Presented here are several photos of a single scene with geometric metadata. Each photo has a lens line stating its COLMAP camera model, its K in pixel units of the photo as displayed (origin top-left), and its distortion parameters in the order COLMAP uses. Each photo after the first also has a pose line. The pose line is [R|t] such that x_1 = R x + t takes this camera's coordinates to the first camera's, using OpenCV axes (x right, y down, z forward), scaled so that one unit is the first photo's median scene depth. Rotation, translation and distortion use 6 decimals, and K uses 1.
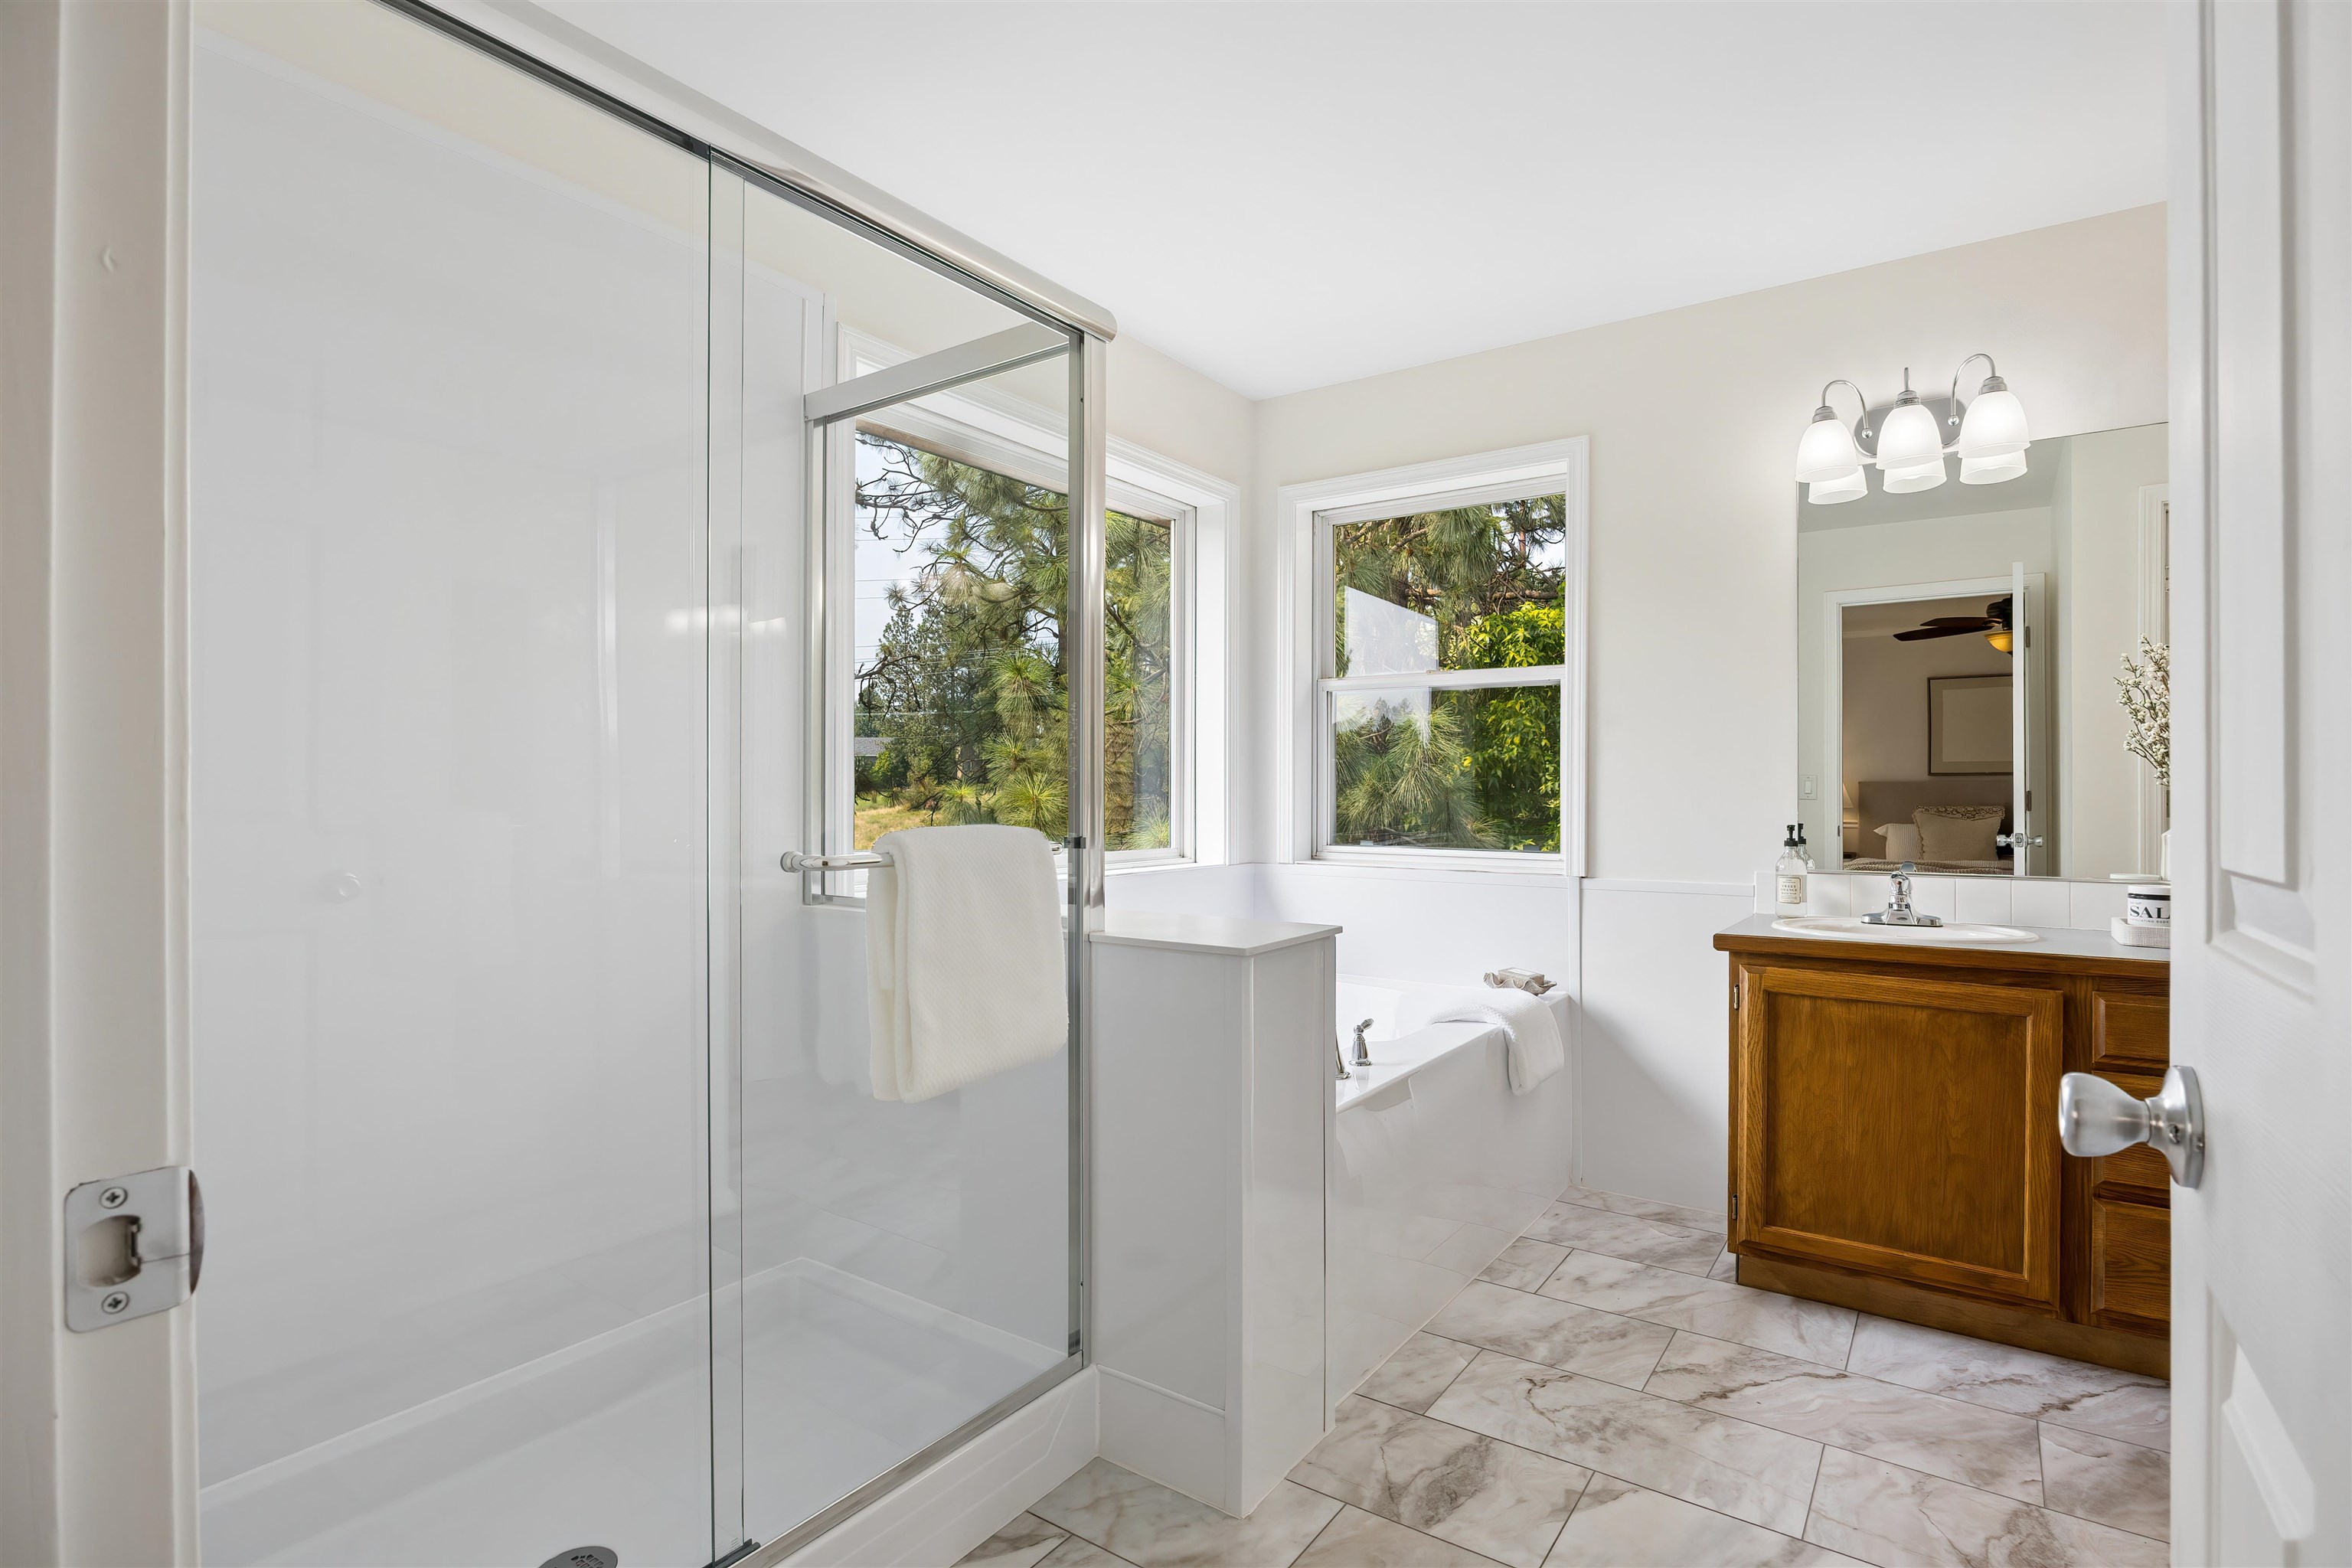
lens RADIAL K [[1172.6, 0, 1173.6], [0, 1172.6, 791.7], [0, 0, 1]] dist [-0.001548, 0.000844]
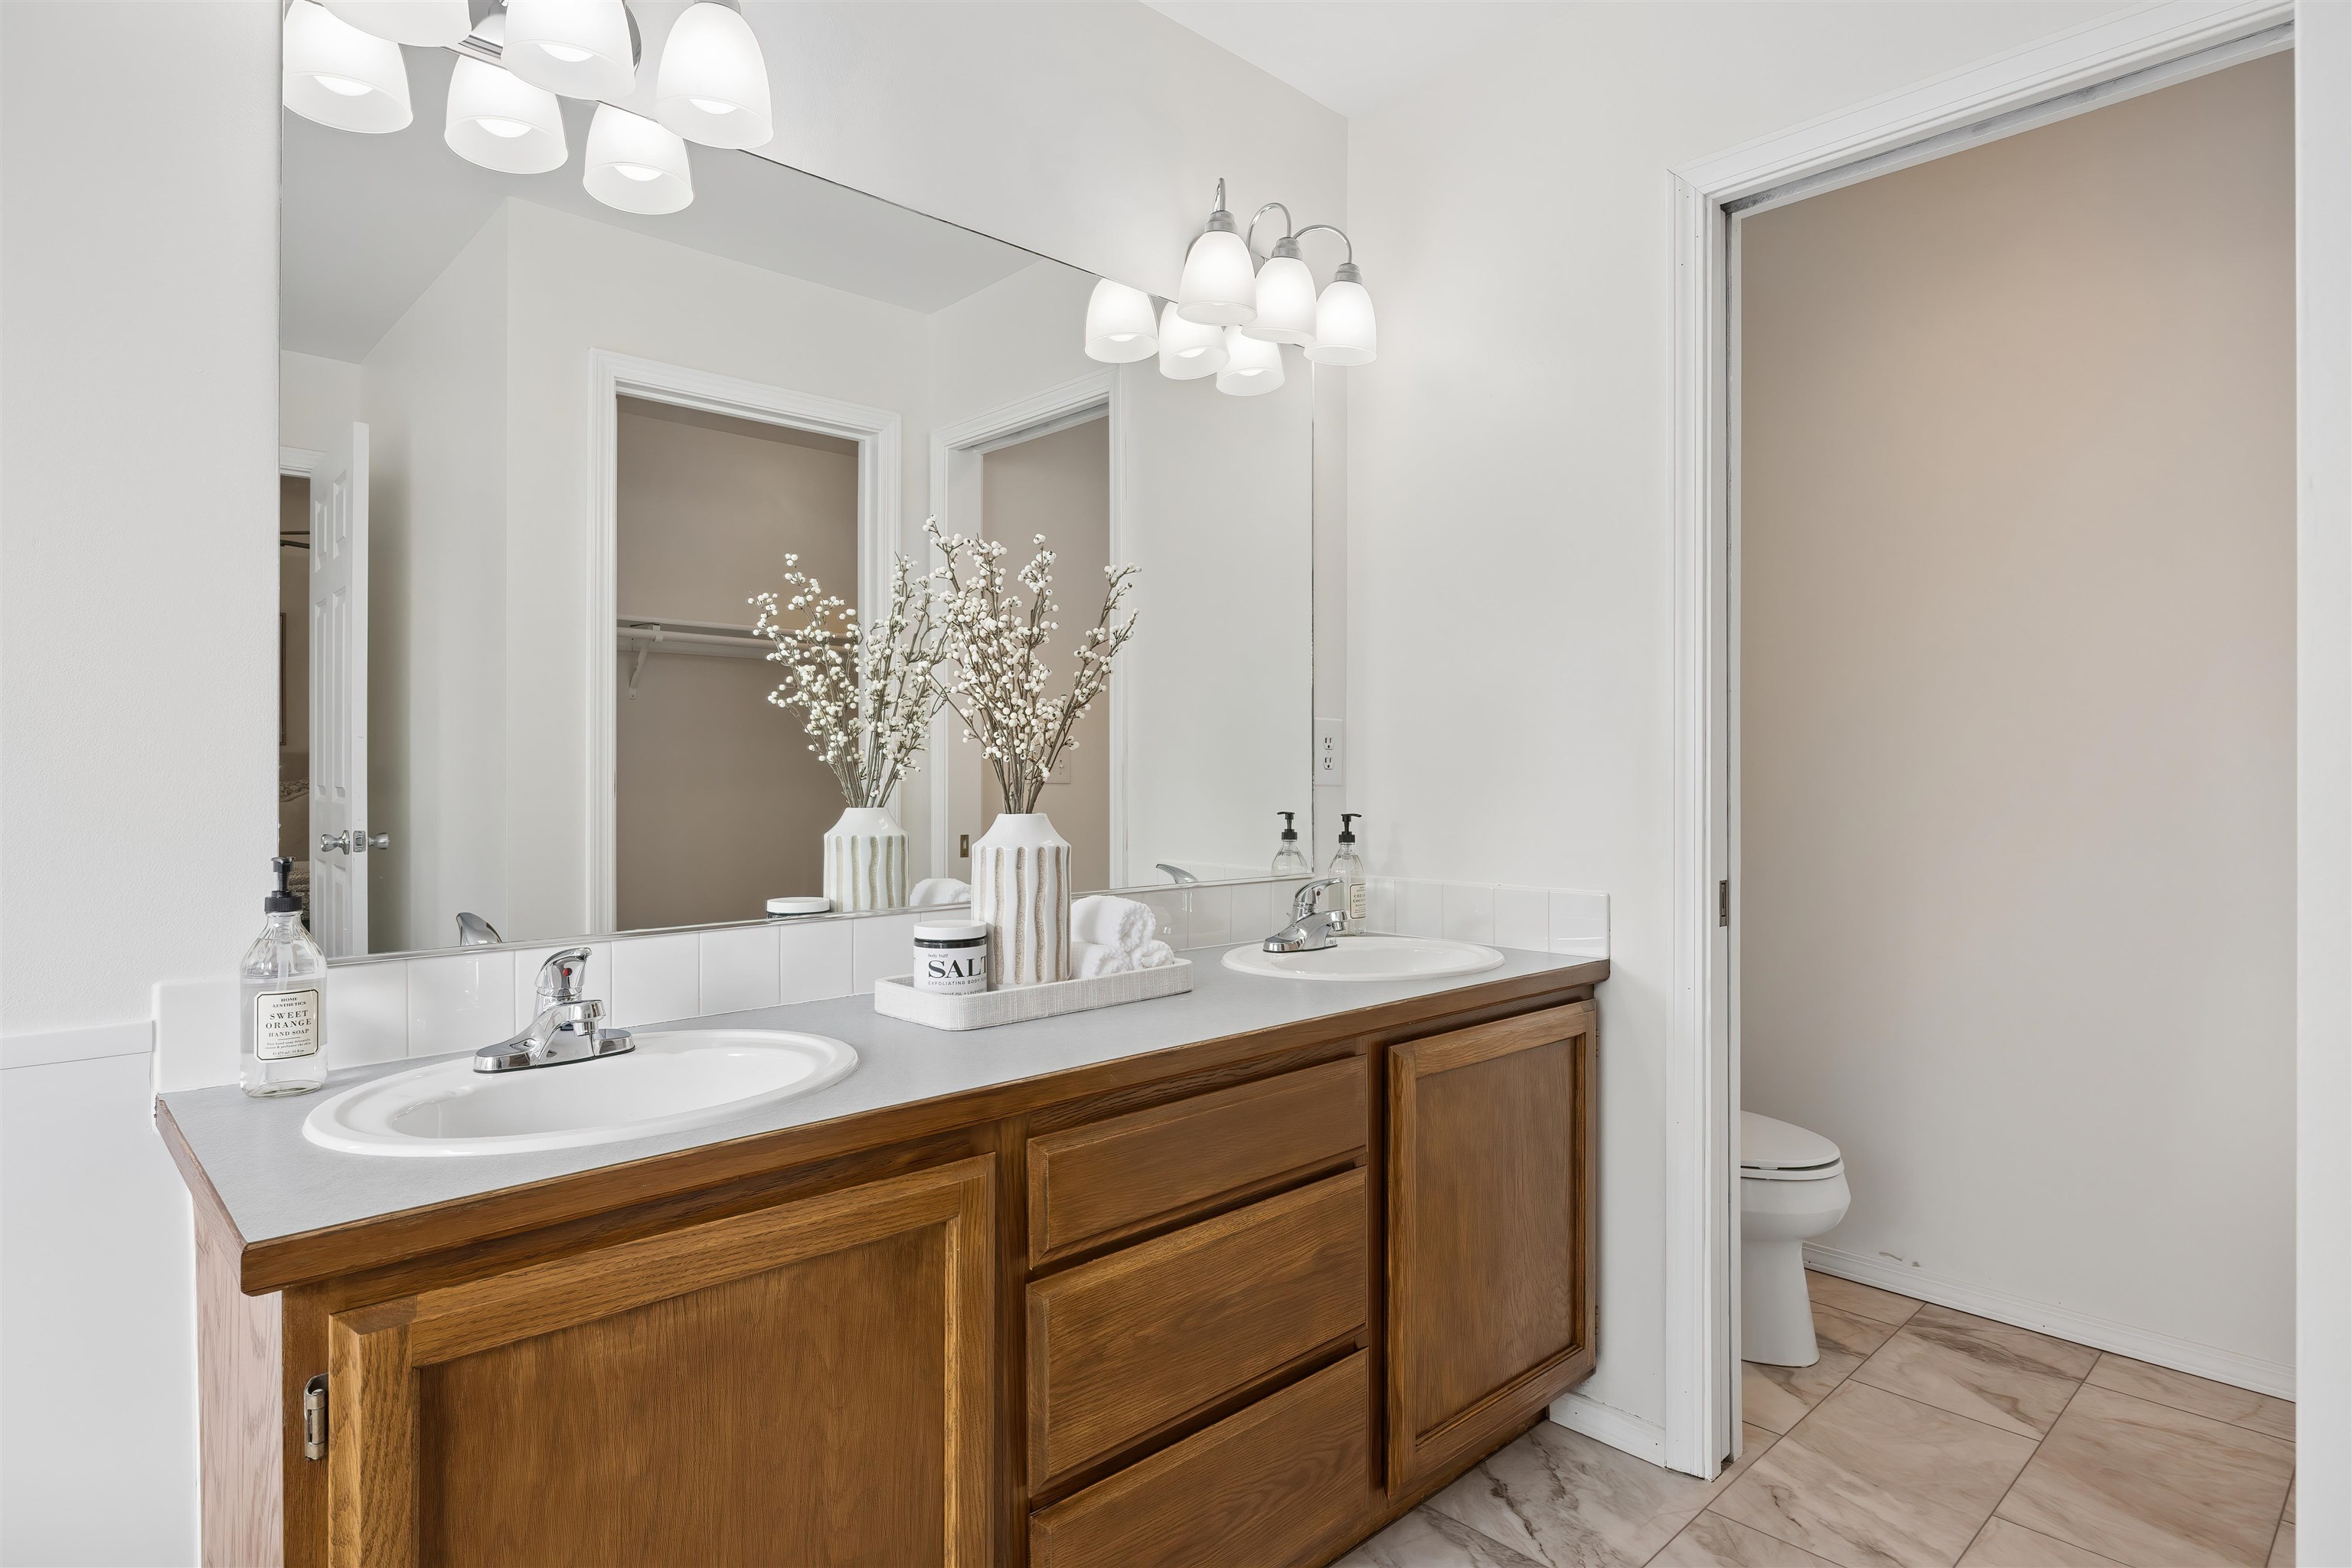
lens RADIAL K [[1267.6, 0, 1175.9], [0, 1267.6, 786.0], [0, 0, 1]] dist [-0.000122, 0.001052]
pose [[0.206568, -0.014160, 0.978330, 0.205704], [-0.000668, 0.999893, 0.014613, -0.002076], [-0.978432, -0.003672, 0.206536, 0.739993]]
